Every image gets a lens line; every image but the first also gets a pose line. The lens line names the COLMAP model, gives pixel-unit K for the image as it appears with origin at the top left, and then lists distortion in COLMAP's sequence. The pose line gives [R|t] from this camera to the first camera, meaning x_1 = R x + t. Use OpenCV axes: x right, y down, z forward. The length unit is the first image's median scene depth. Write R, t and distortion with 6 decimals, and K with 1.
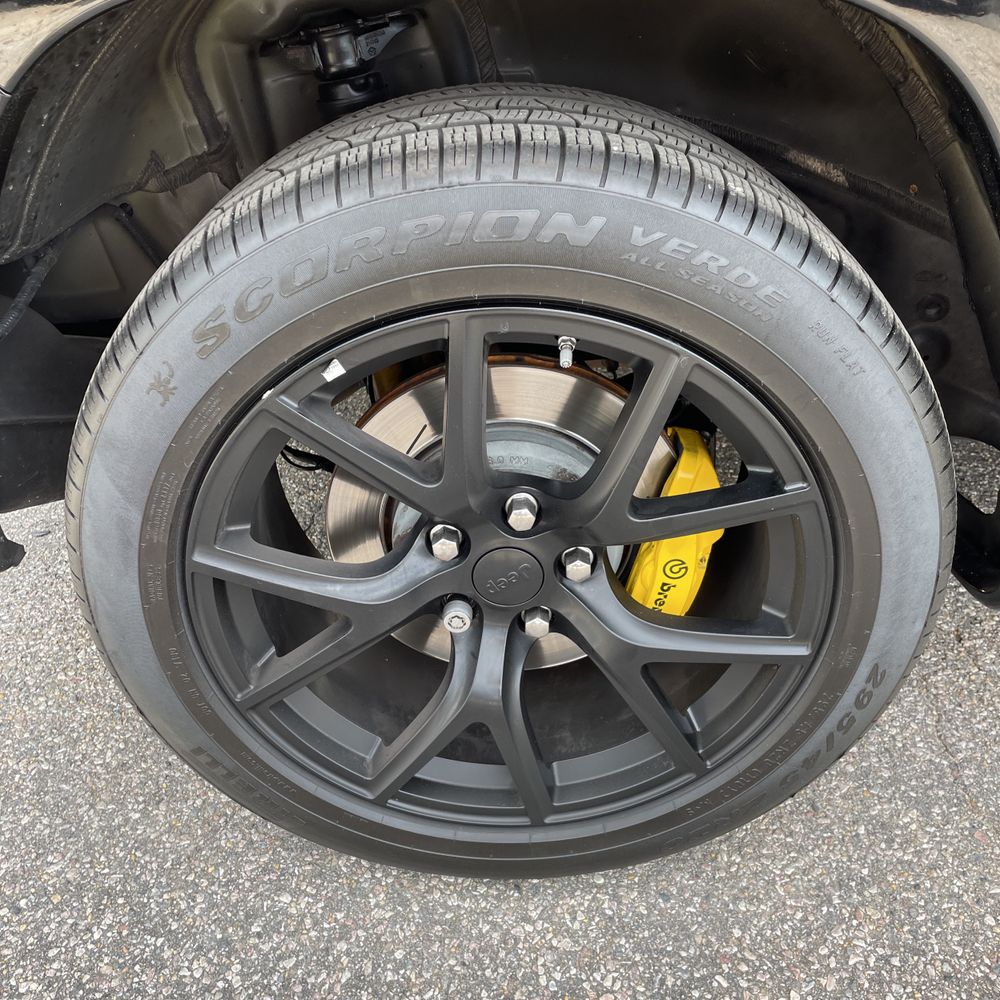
lens RADIAL K [[975.9, 0, 500.0], [0, 975.9, 500.0], [0, 0, 1]] dist [0.105060, -0.152153]
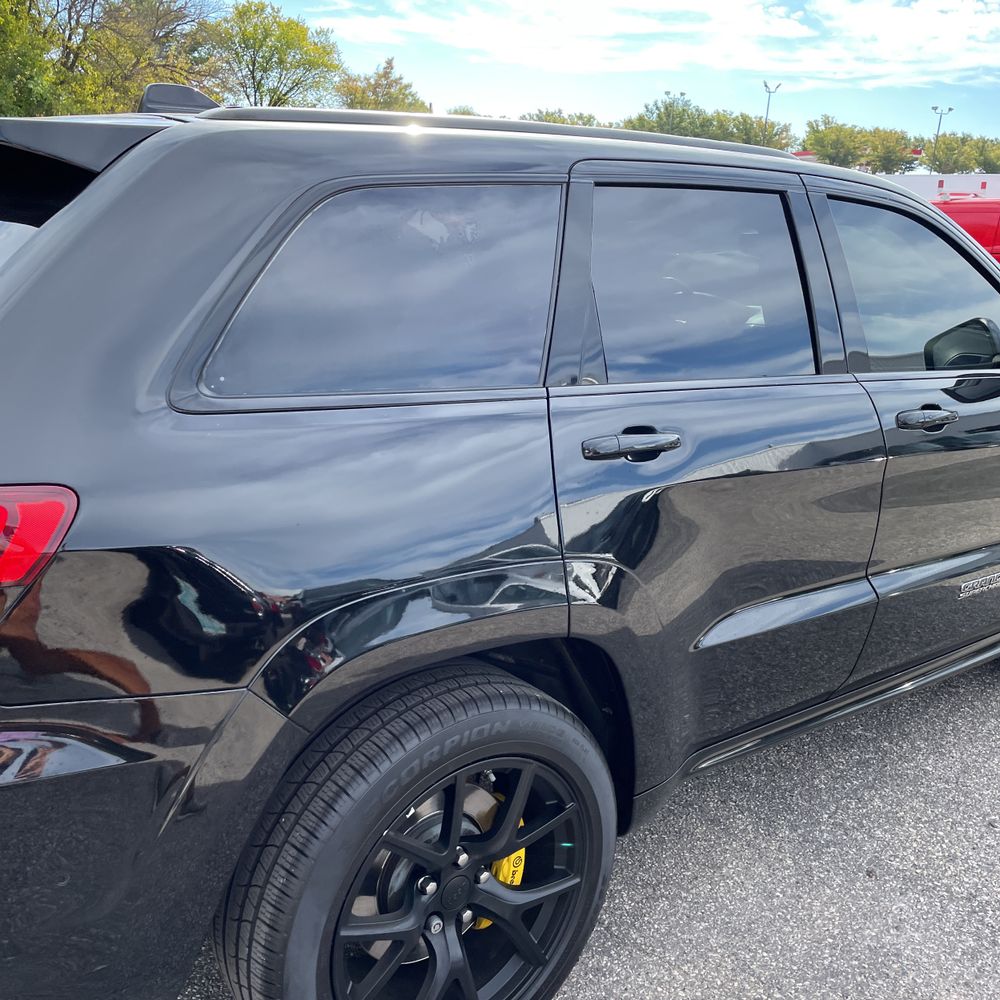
lens RADIAL K [[975.9, 0, 500.0], [0, 975.9, 500.0], [0, 0, 1]] dist [0.105060, -0.152153]
pose [[0.784881, -0.091086, 0.612915, -1.067678], [0.274886, 0.937663, -0.212664, -0.215000], [-0.555337, 0.335397, 0.760992, -0.840729]]
